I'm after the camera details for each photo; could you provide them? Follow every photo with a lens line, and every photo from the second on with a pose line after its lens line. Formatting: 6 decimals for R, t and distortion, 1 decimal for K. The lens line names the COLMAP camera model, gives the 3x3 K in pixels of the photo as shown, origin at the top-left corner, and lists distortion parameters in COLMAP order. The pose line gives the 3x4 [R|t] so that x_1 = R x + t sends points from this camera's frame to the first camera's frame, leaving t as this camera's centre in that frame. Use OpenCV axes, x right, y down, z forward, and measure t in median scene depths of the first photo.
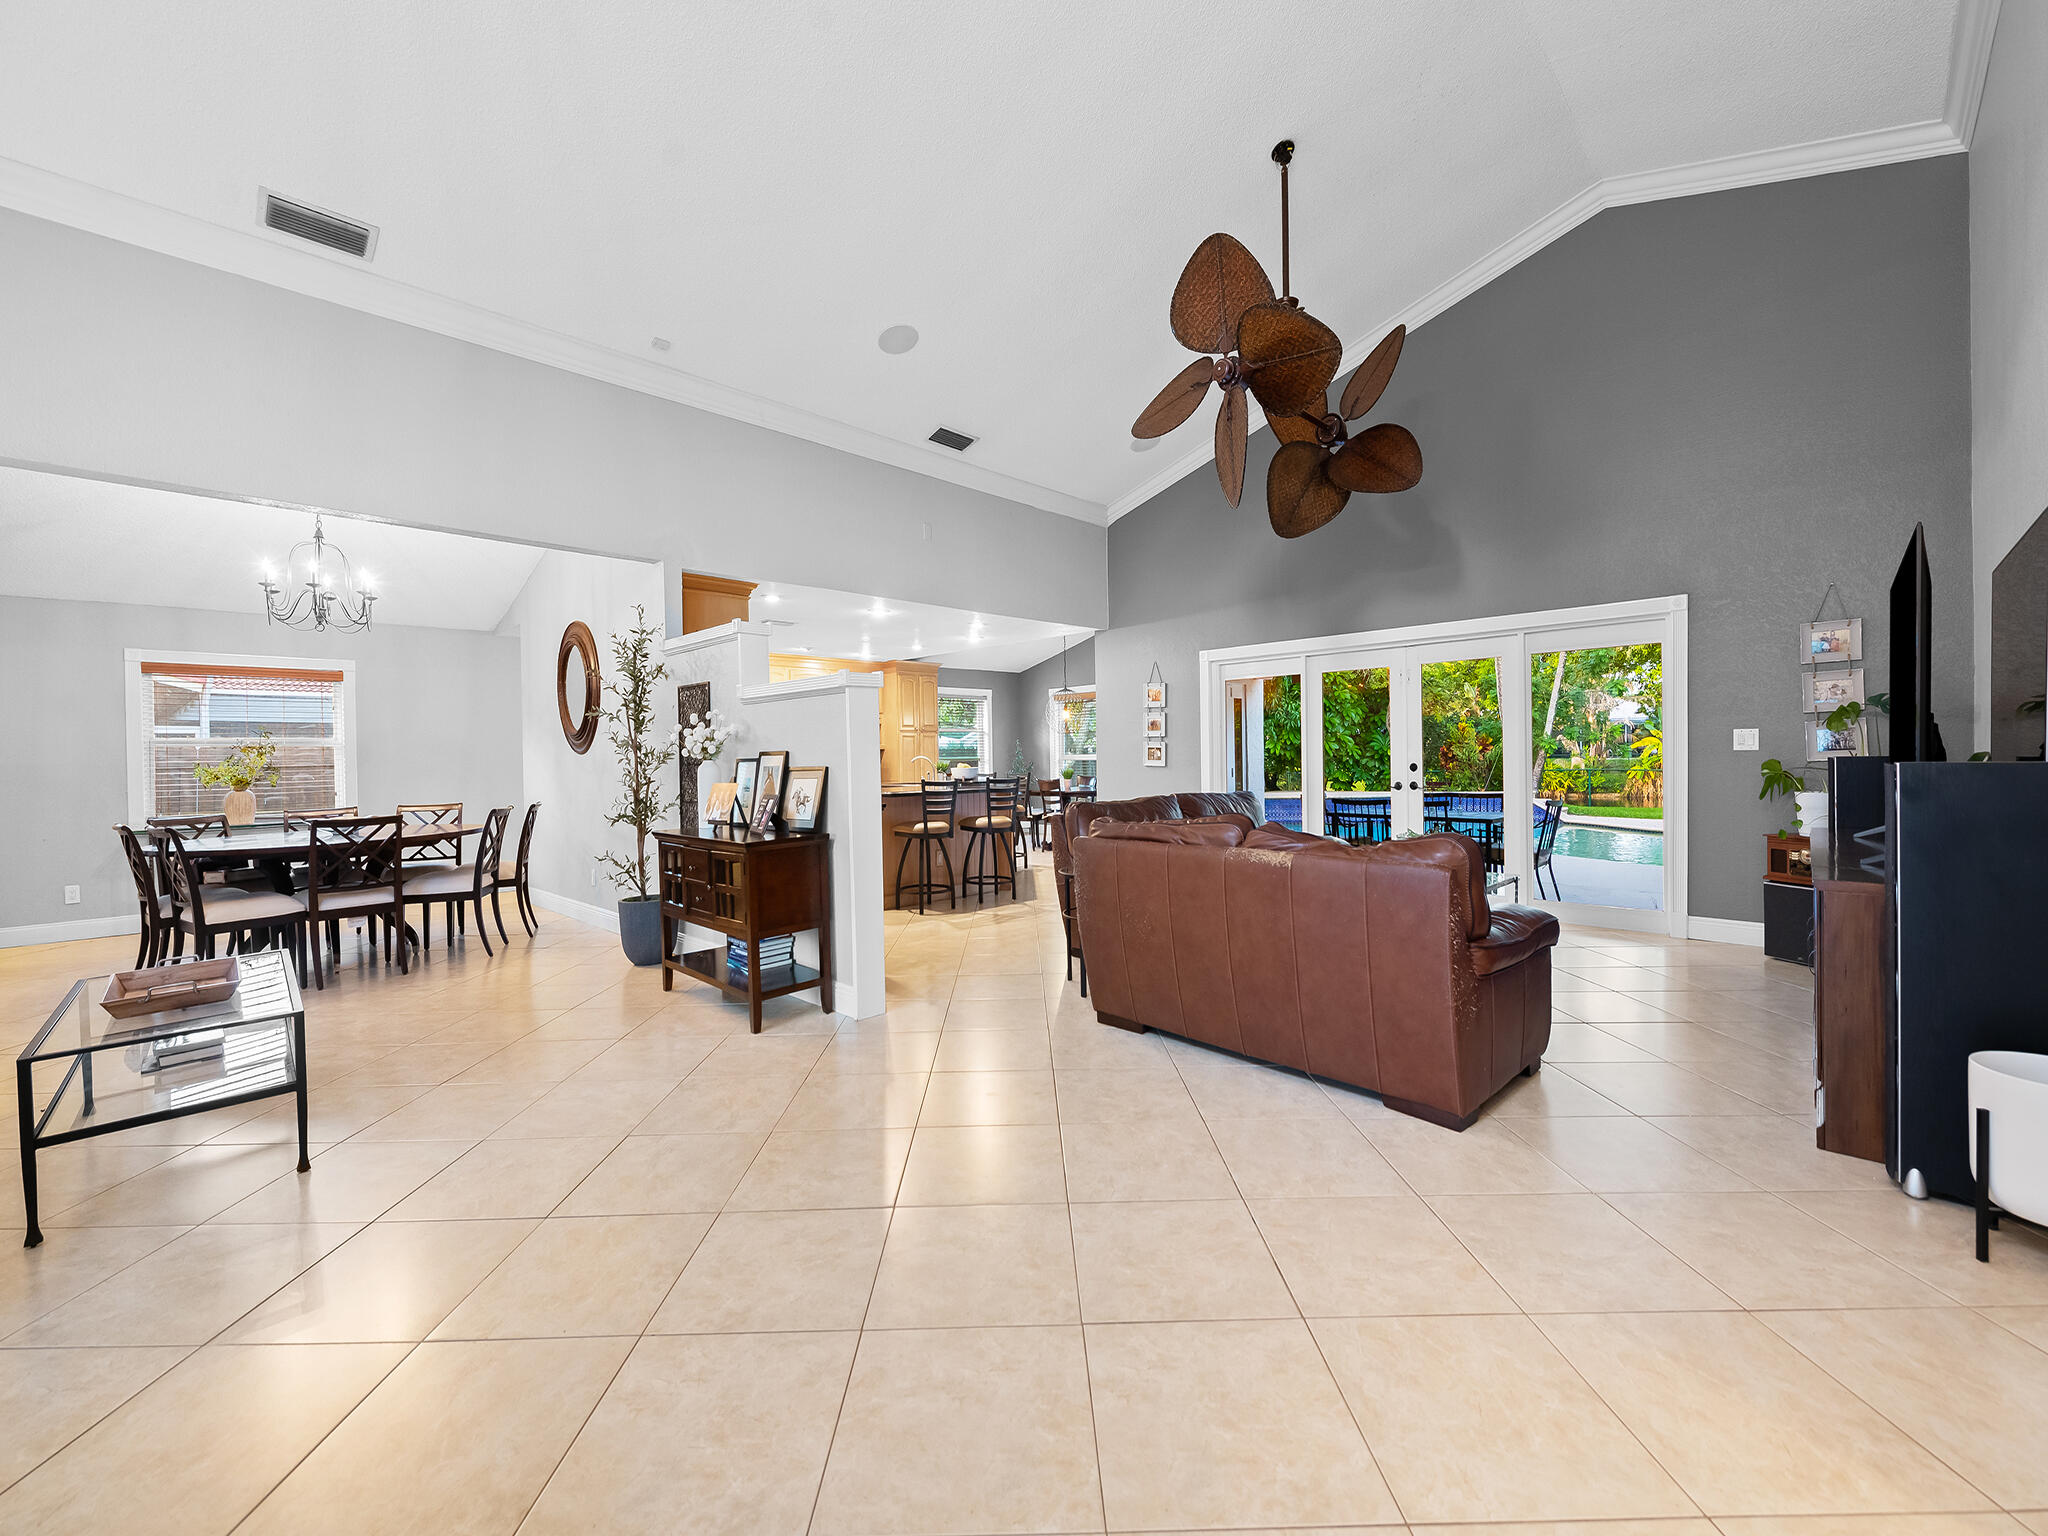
lens RADIAL K [[825.0, 0, 1019.2], [0, 825.0, 758.3], [0, 0, 1]] dist [0.000980, -0.001631]
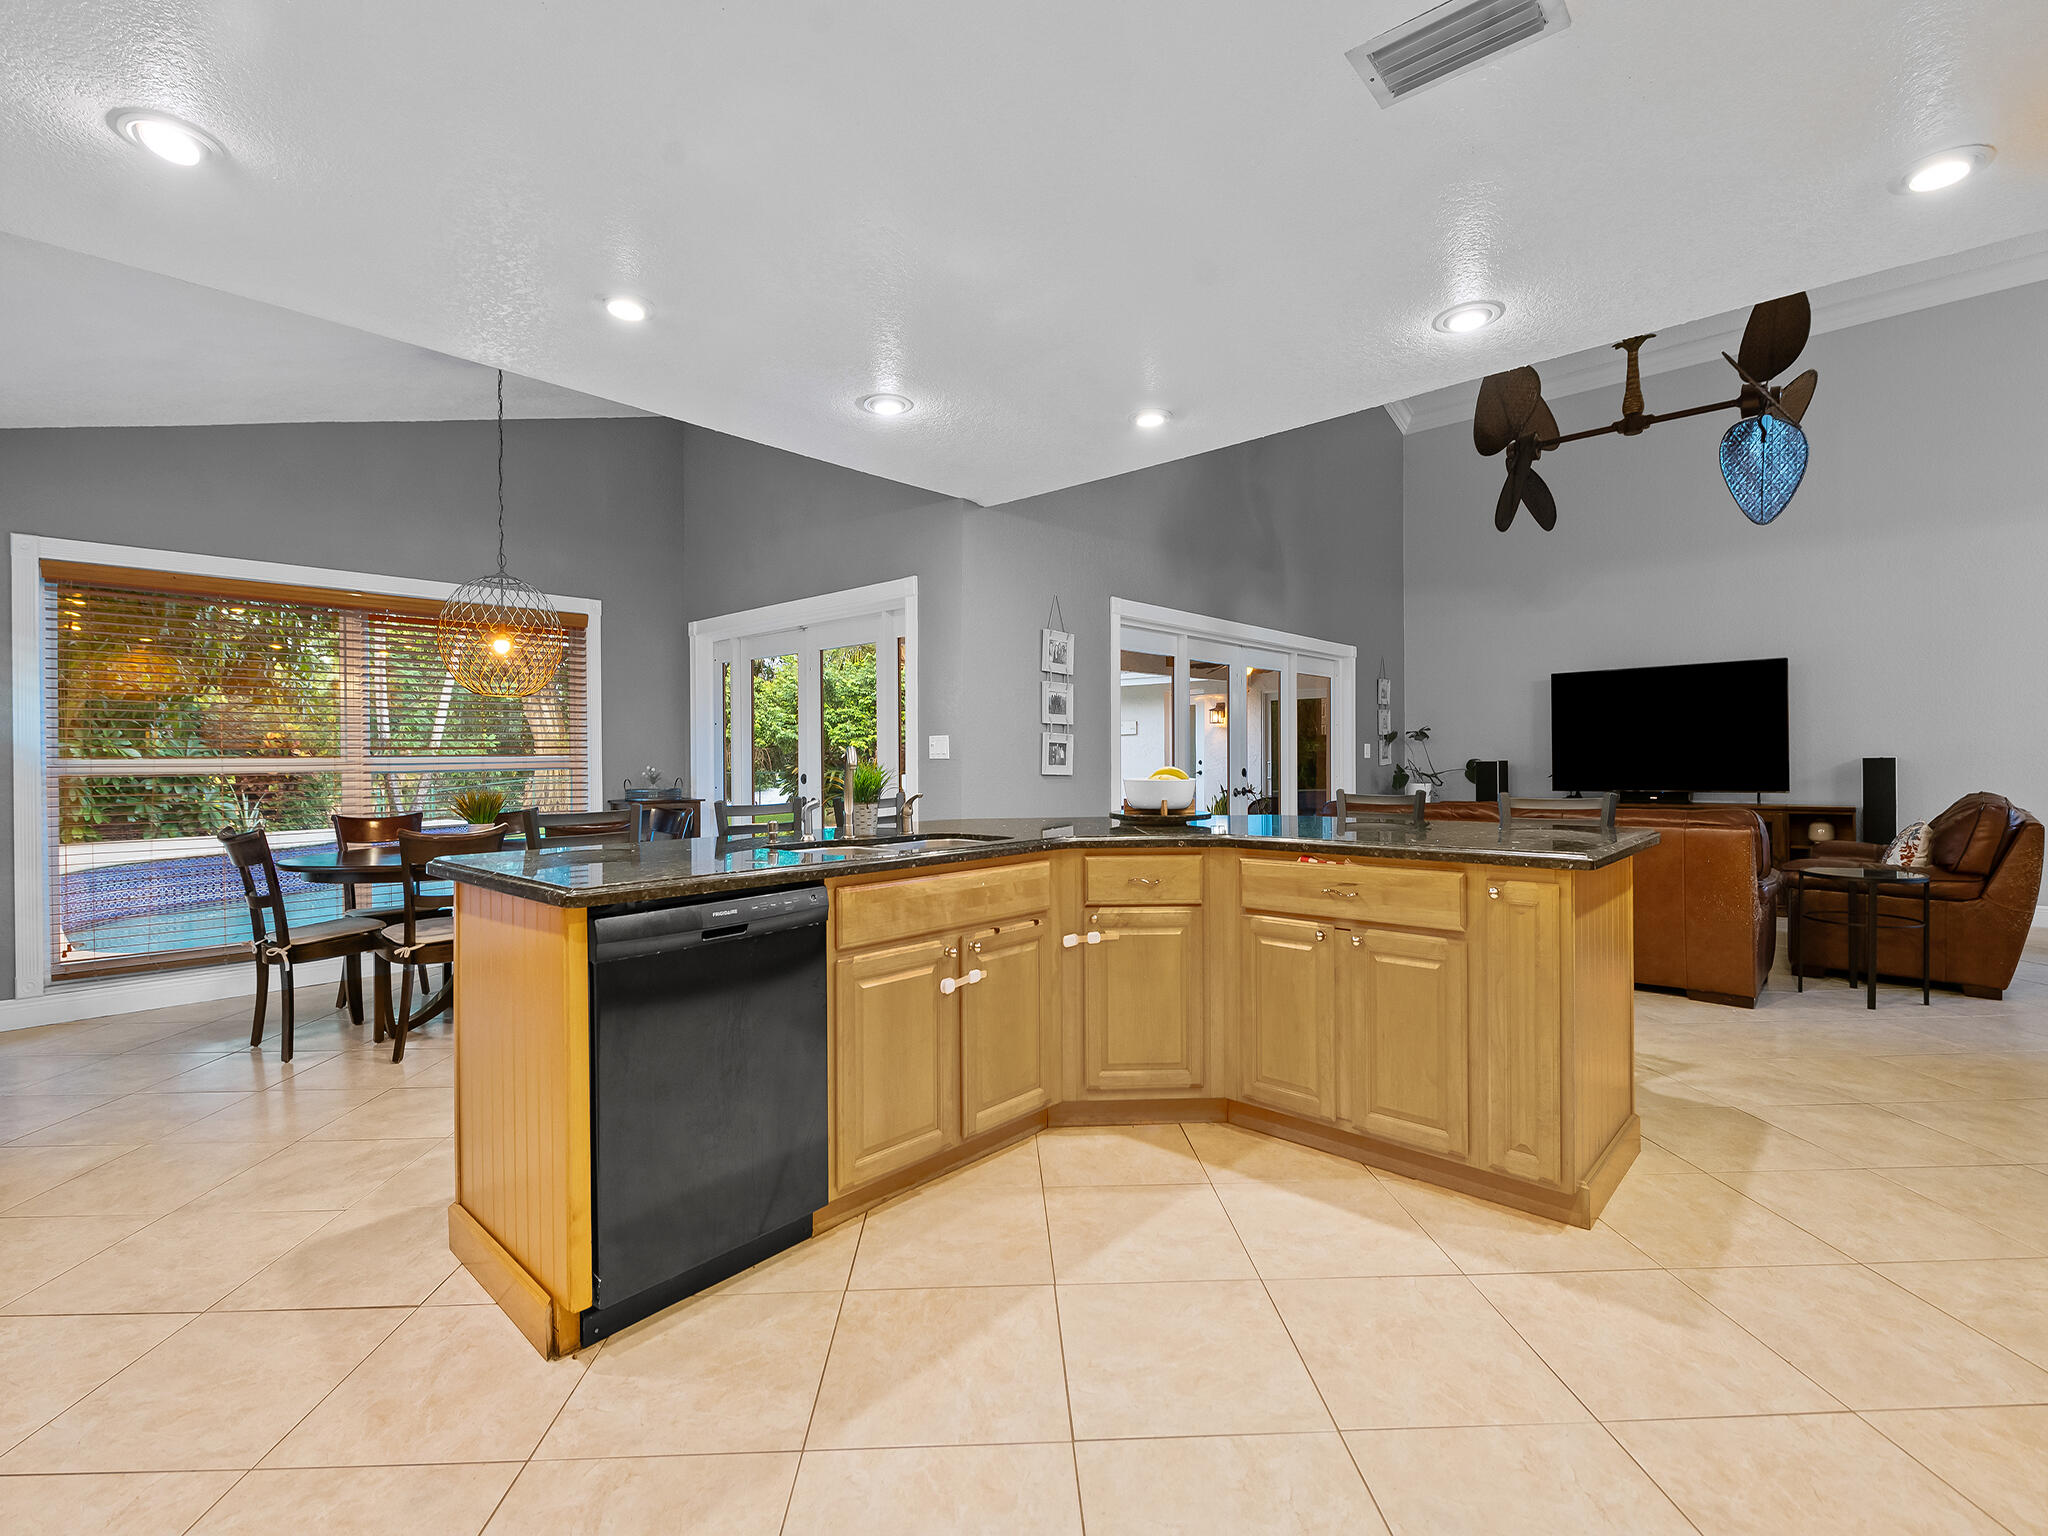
lens RADIAL K [[922.2, 0, 1014.9], [0, 922.2, 755.9], [0, 0, 1]] dist [0.000805, -0.003413]
pose [[-0.033690, 0.019999, 0.999232, -0.755511], [0.009782, 0.999758, -0.019680, 0.012792], [-0.999384, 0.009112, -0.033877, 1.660025]]
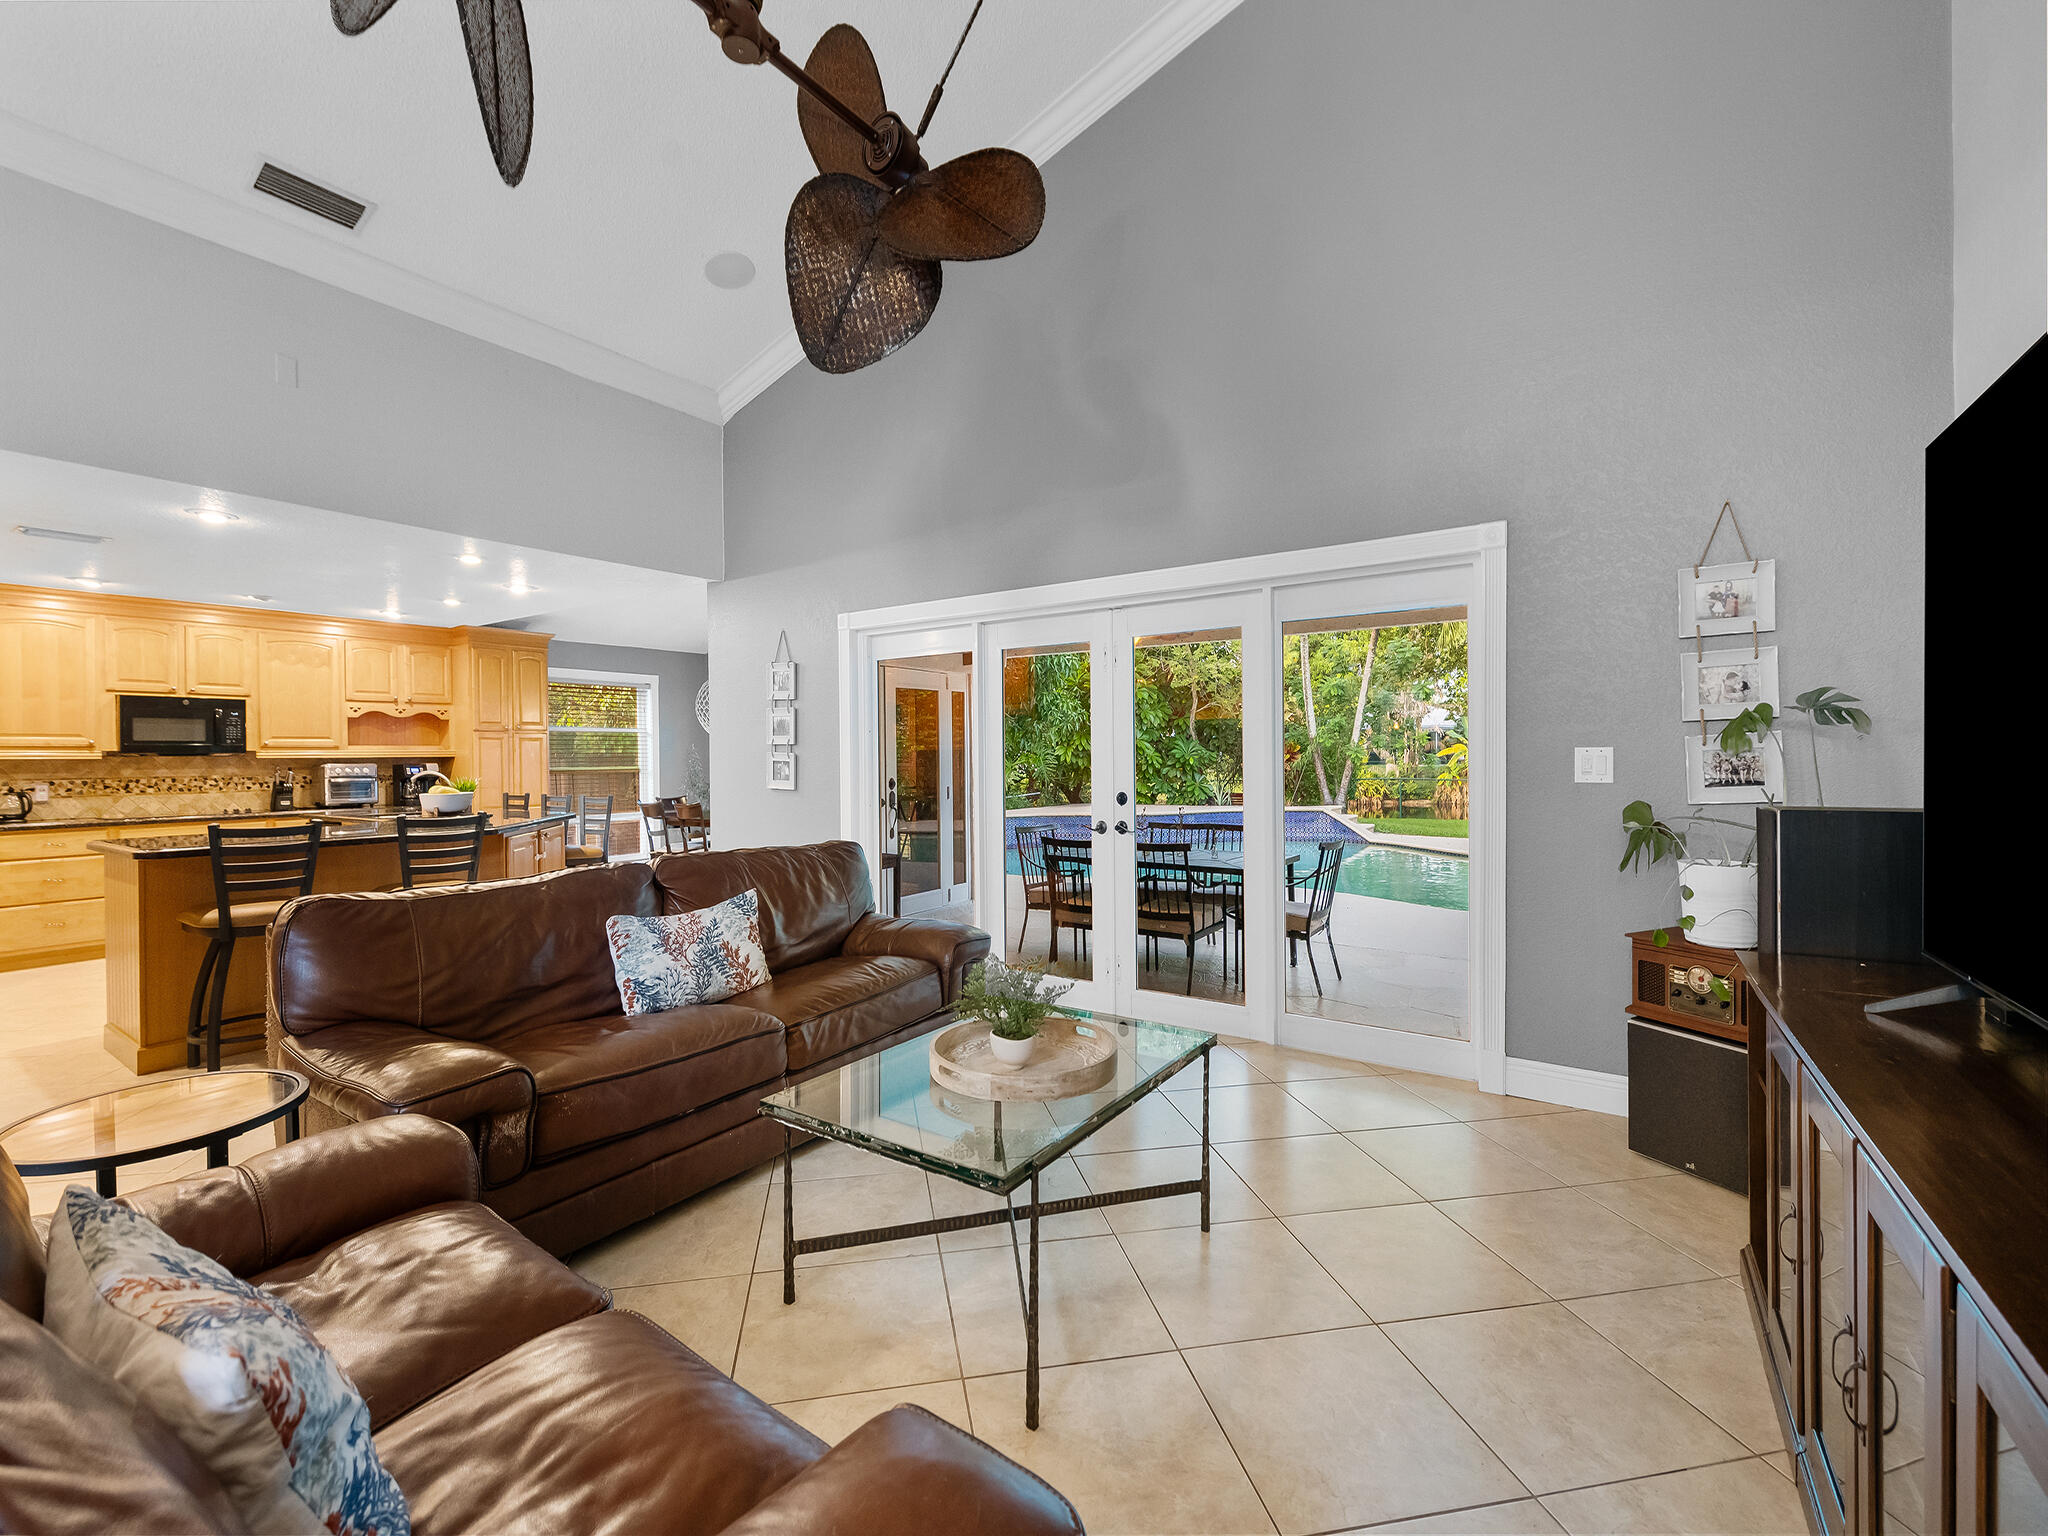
lens RADIAL K [[876.2, 0, 1019.2], [0, 876.2, 755.3], [0, 0, 1]] dist [-0.000046, -0.002634]
pose [[0.982236, 0.006686, 0.187529, 0.345606], [-0.005590, 0.999964, -0.006372, -0.022489], [-0.187565, 0.005211, 0.982238, 0.444438]]
